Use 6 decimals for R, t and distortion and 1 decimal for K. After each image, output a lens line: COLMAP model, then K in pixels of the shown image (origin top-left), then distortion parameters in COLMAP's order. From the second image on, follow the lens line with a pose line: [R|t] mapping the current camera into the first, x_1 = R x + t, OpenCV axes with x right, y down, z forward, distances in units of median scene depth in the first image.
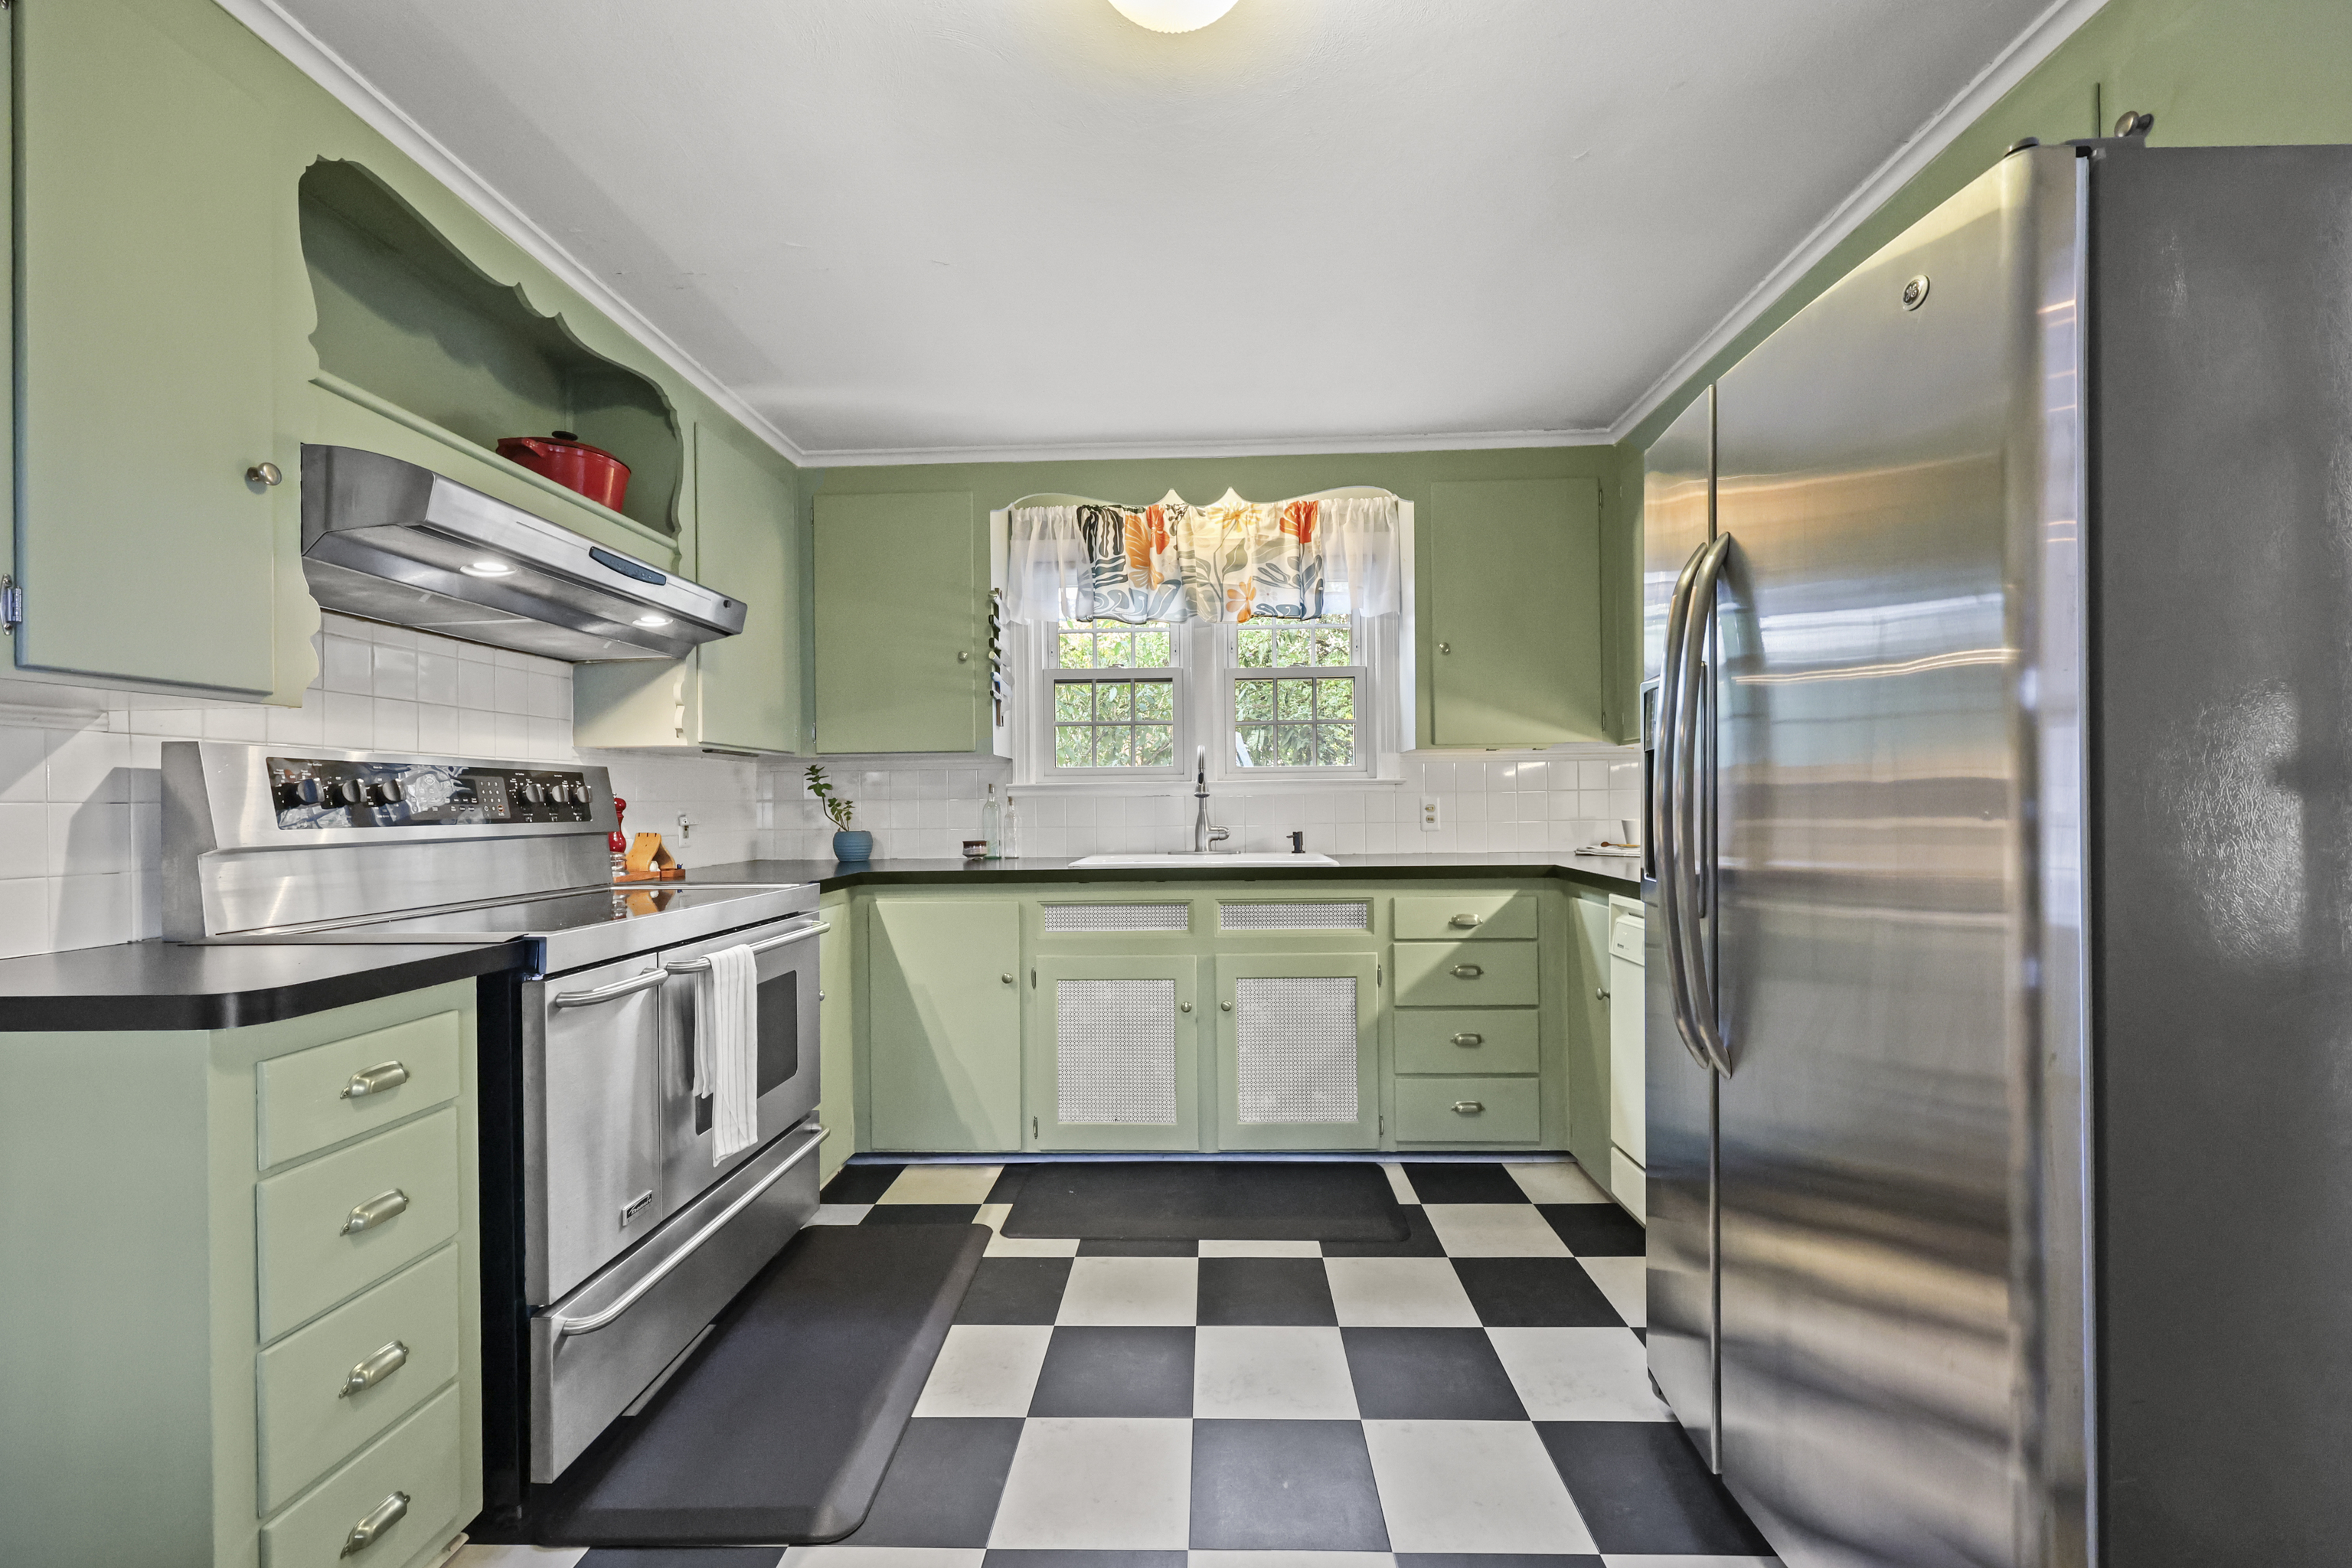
lens RADIAL K [[961.8, 0, 1193.4], [0, 961.8, 801.8], [0, 0, 1]] dist [0.000848, 0.000076]
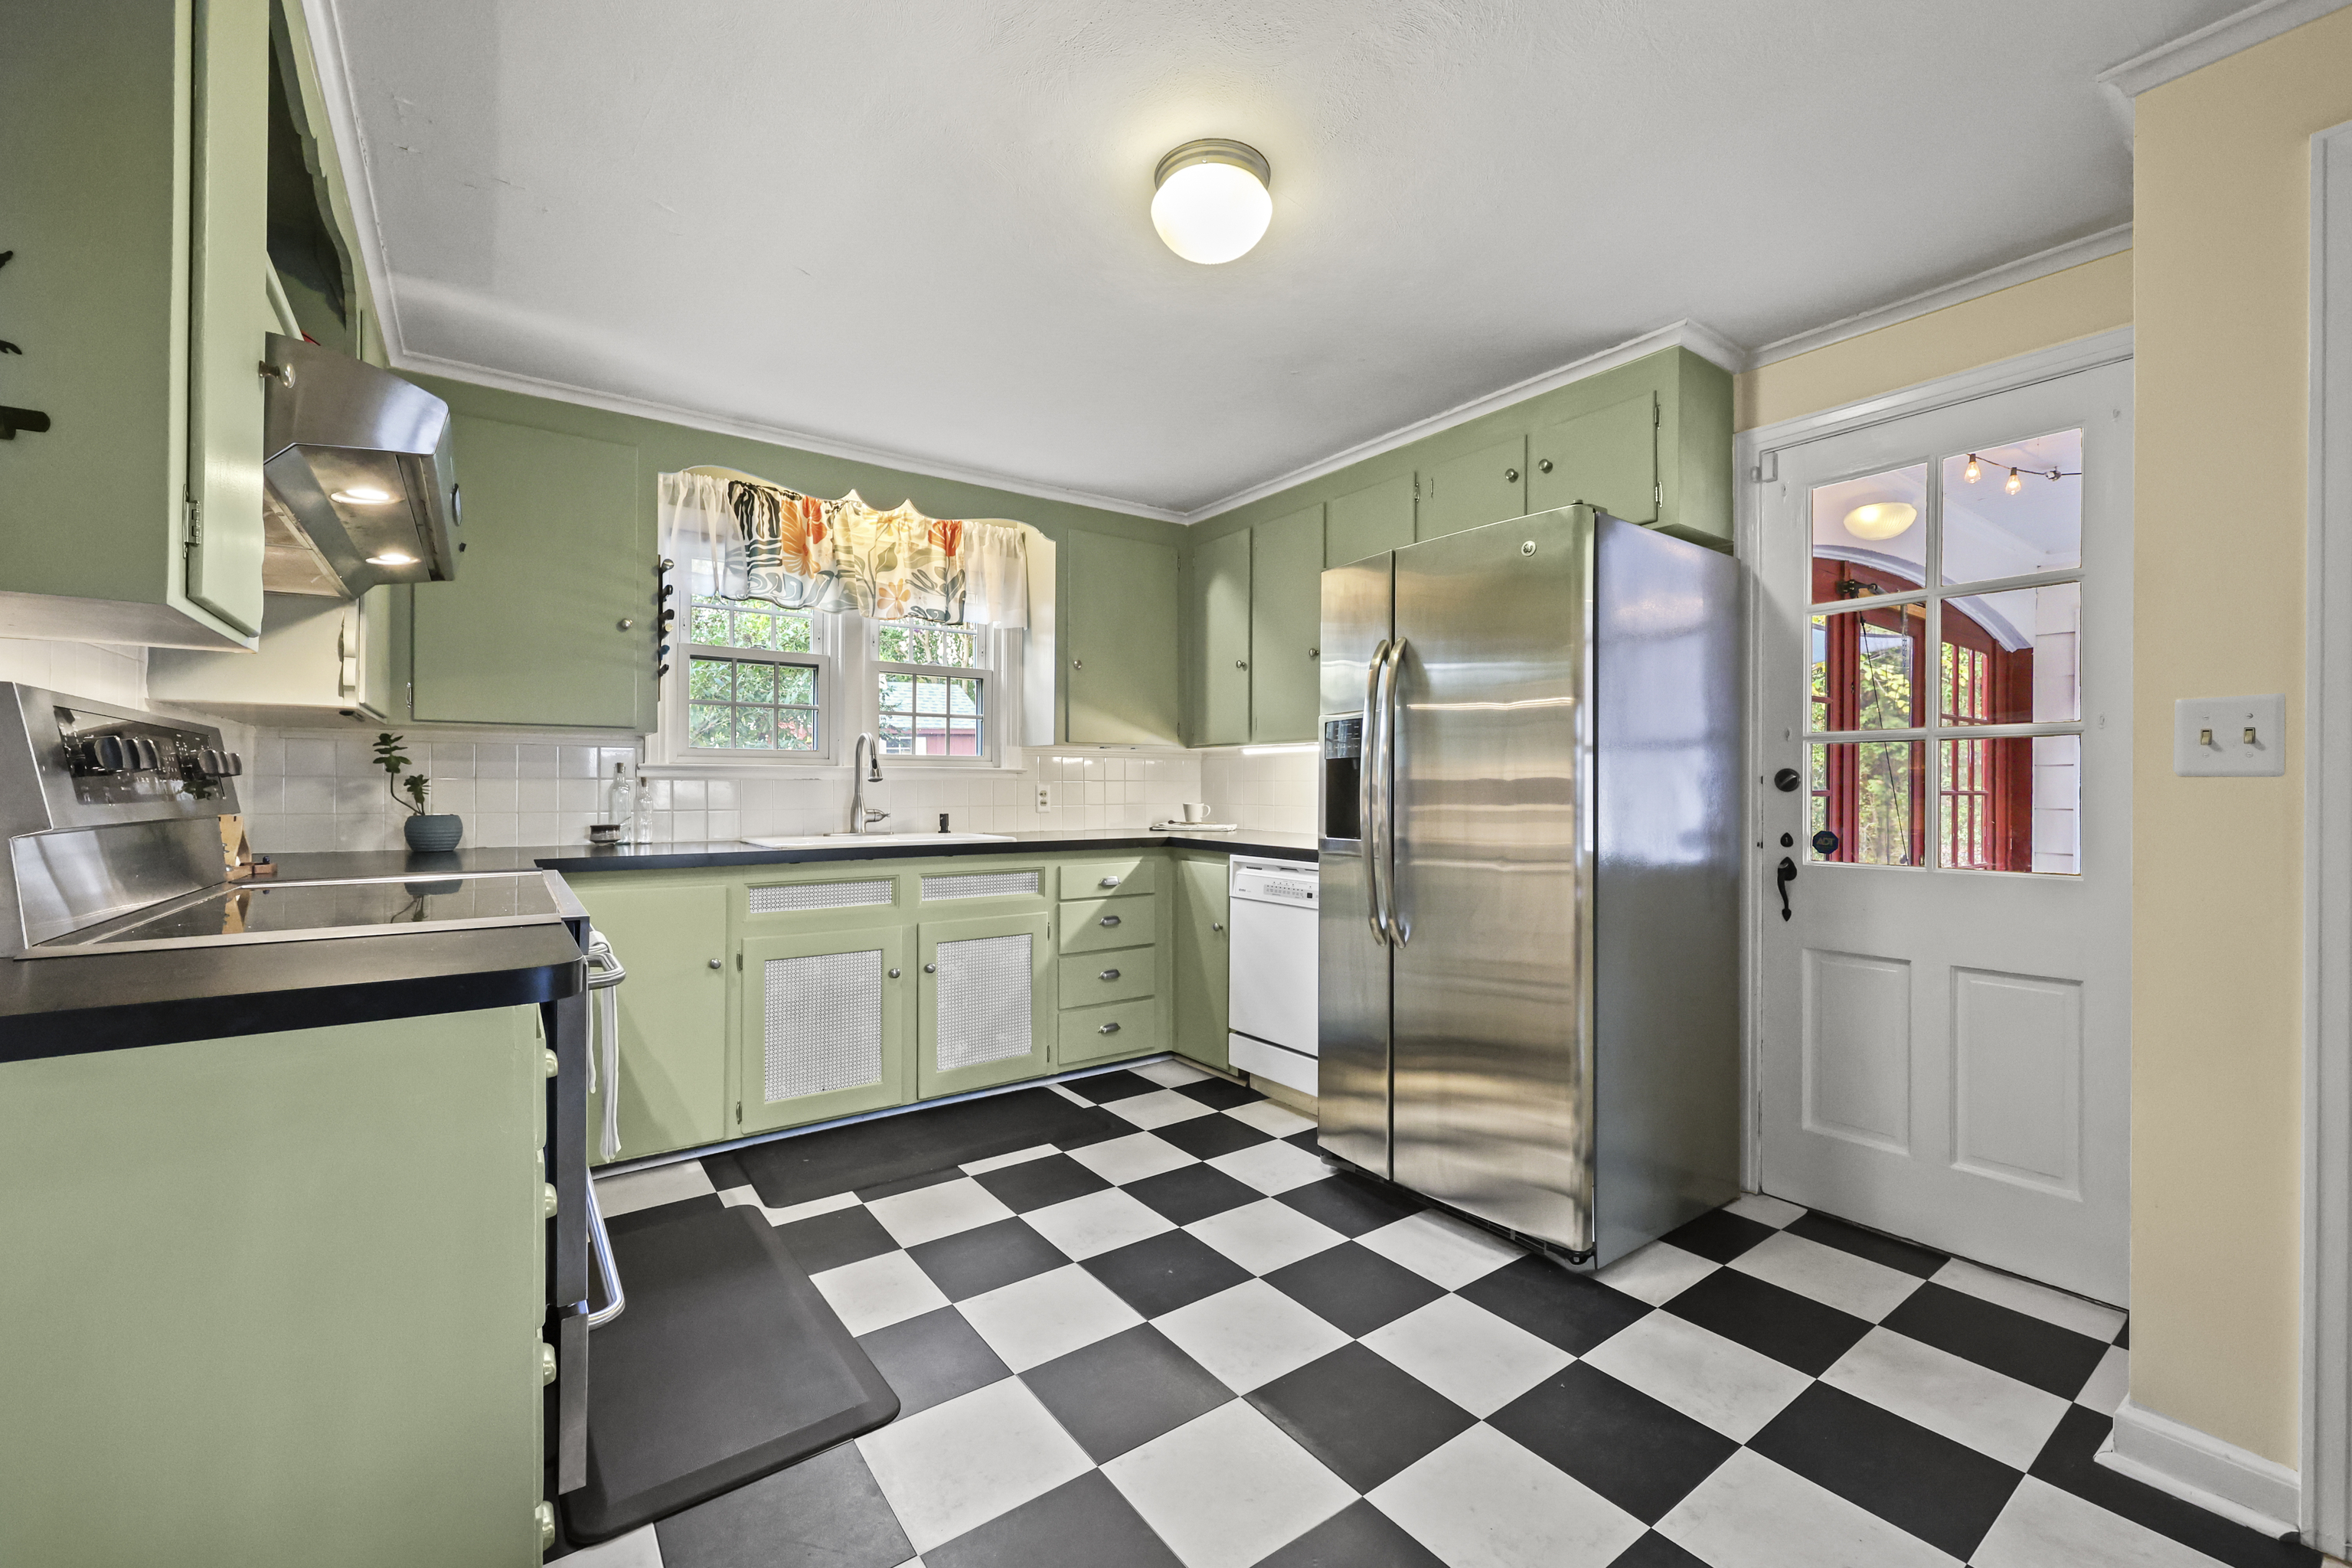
lens RADIAL K [[952.1, 0, 1208.1], [0, 952.1, 787.3], [0, 0, 1]] dist [0.000655, -0.000081]
pose [[0.780654, 0.013233, 0.624824, -0.404384], [-0.011250, 0.999911, -0.007121, 0.005621], [-0.624863, -0.001470, 0.780733, -0.066253]]
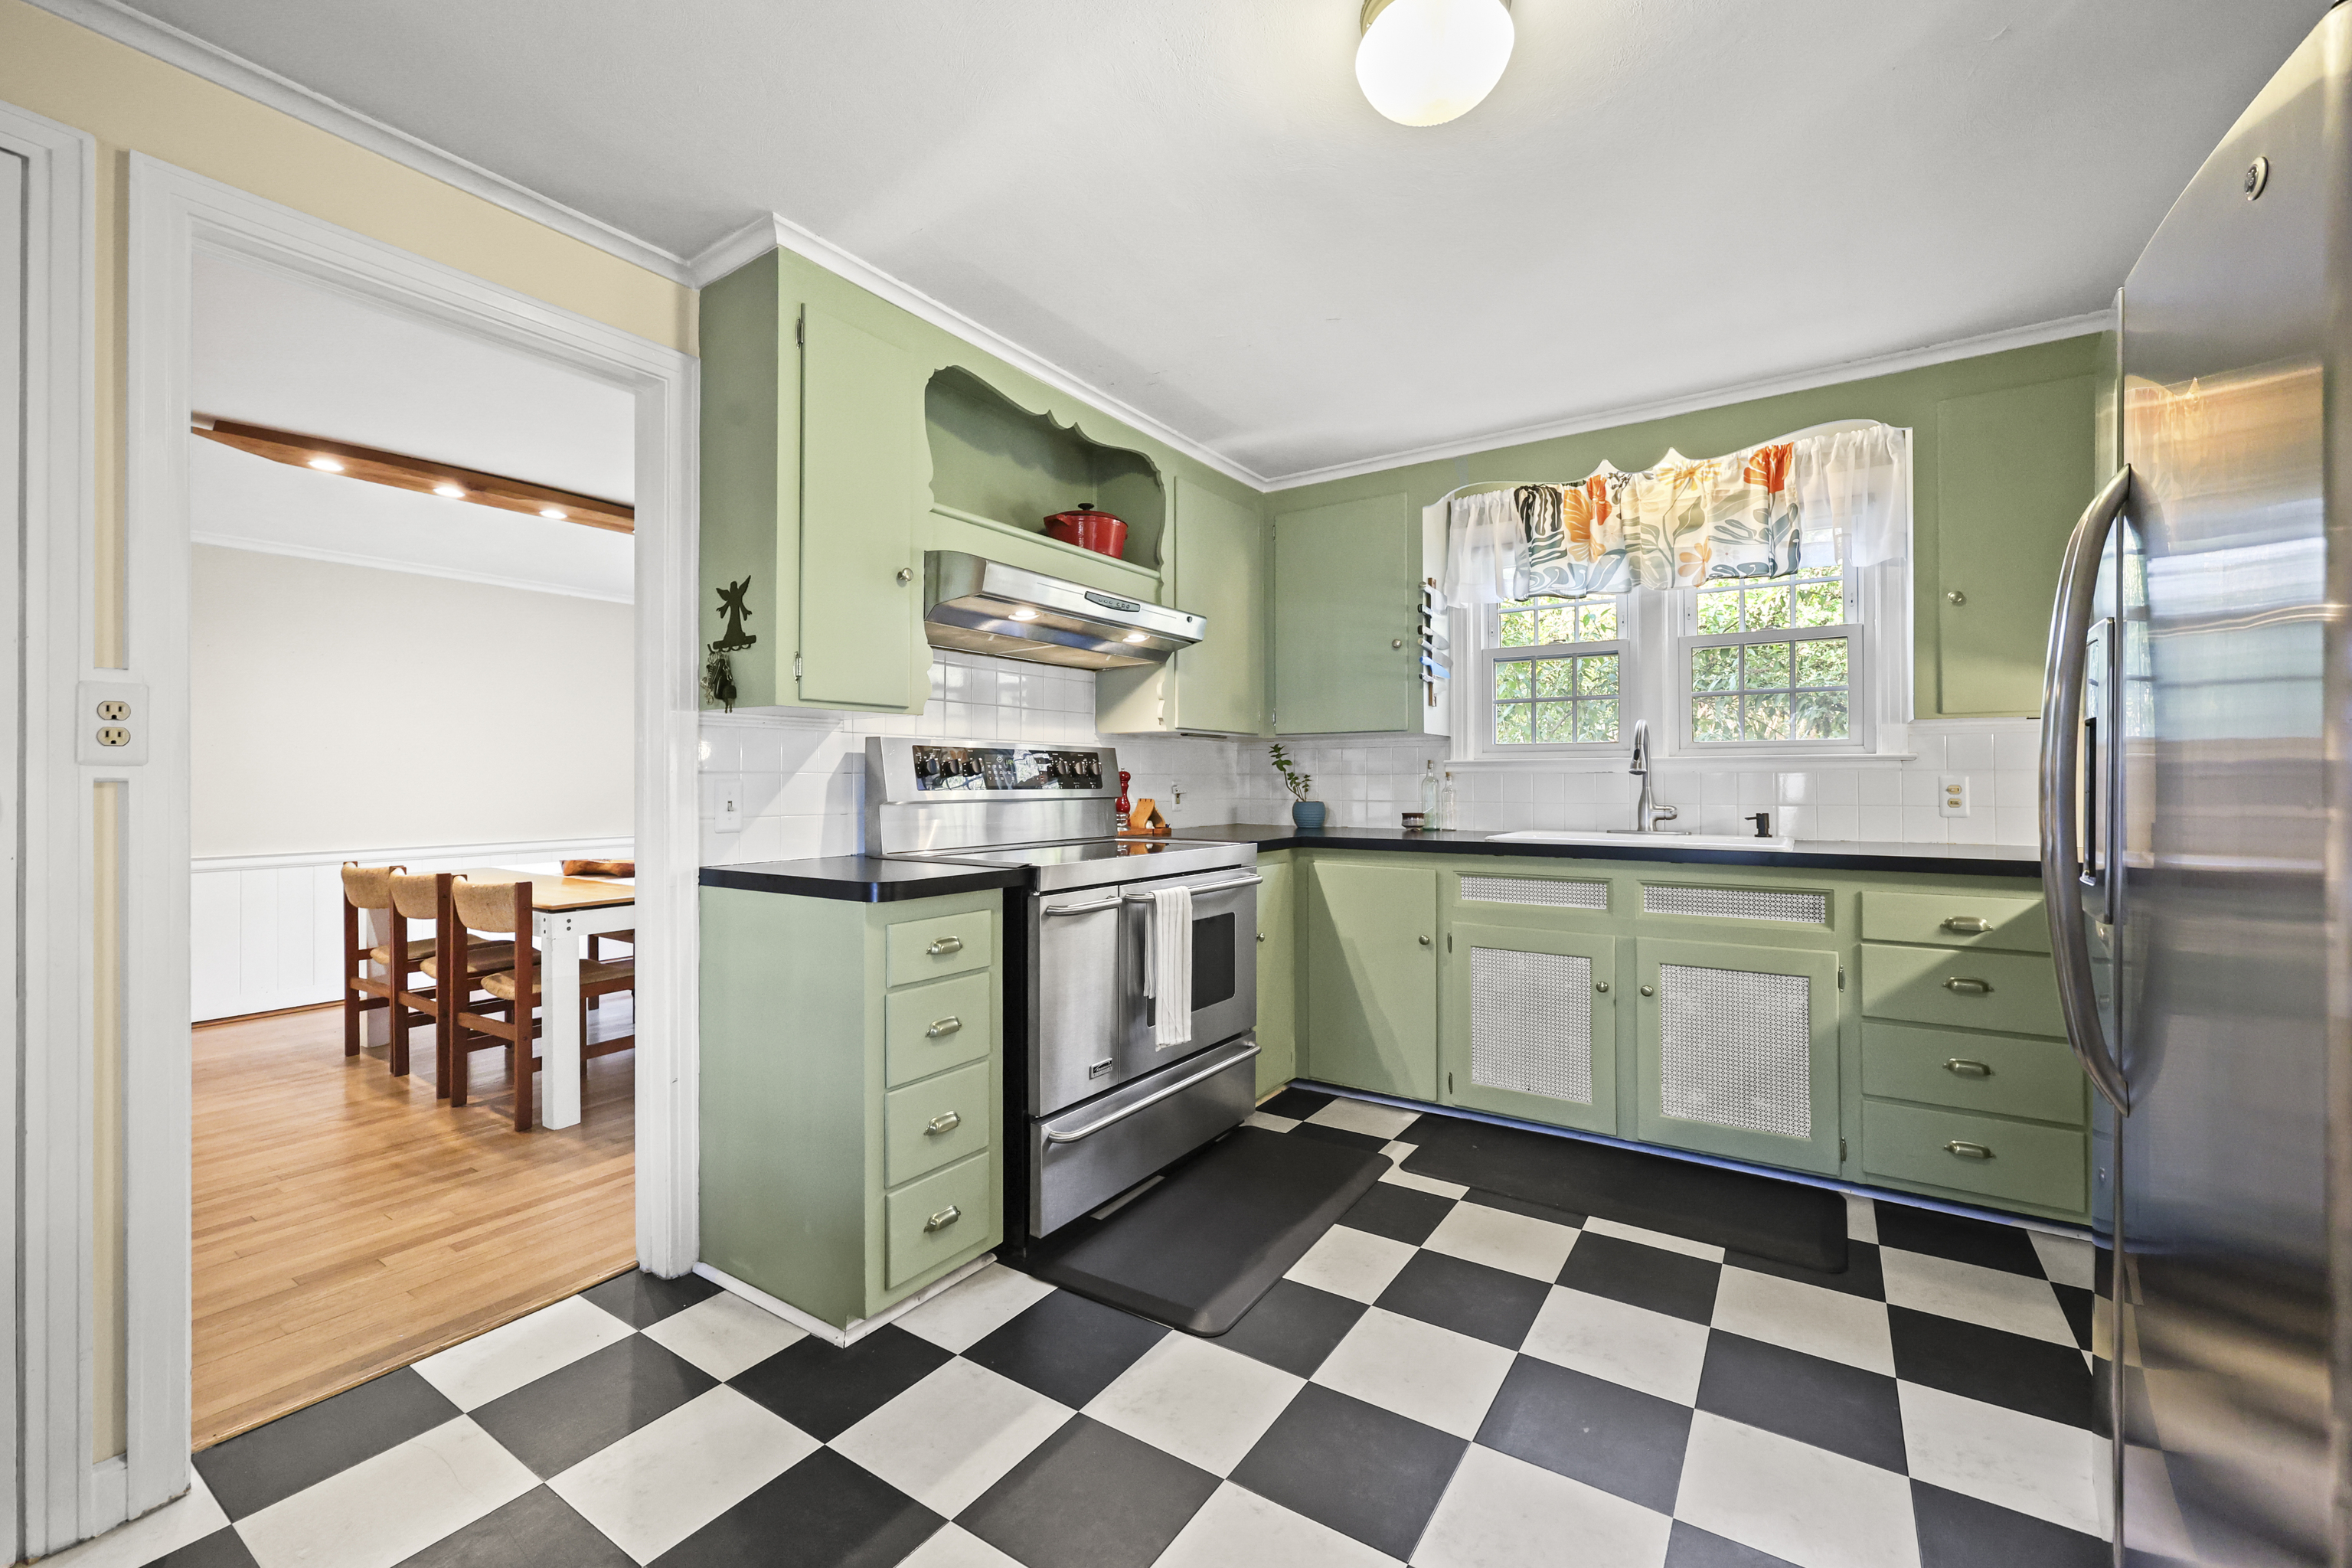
lens RADIAL K [[974.3, 0, 1175.7], [0, 974.3, 771.3], [0, 0, 1]] dist [-0.001016, 0.000148]
pose [[0.846614, 0.005949, -0.532175, 0.151079], [-0.008423, 0.999962, -0.002221, -0.001748], [0.532141, 0.006363, 0.846632, -0.078427]]
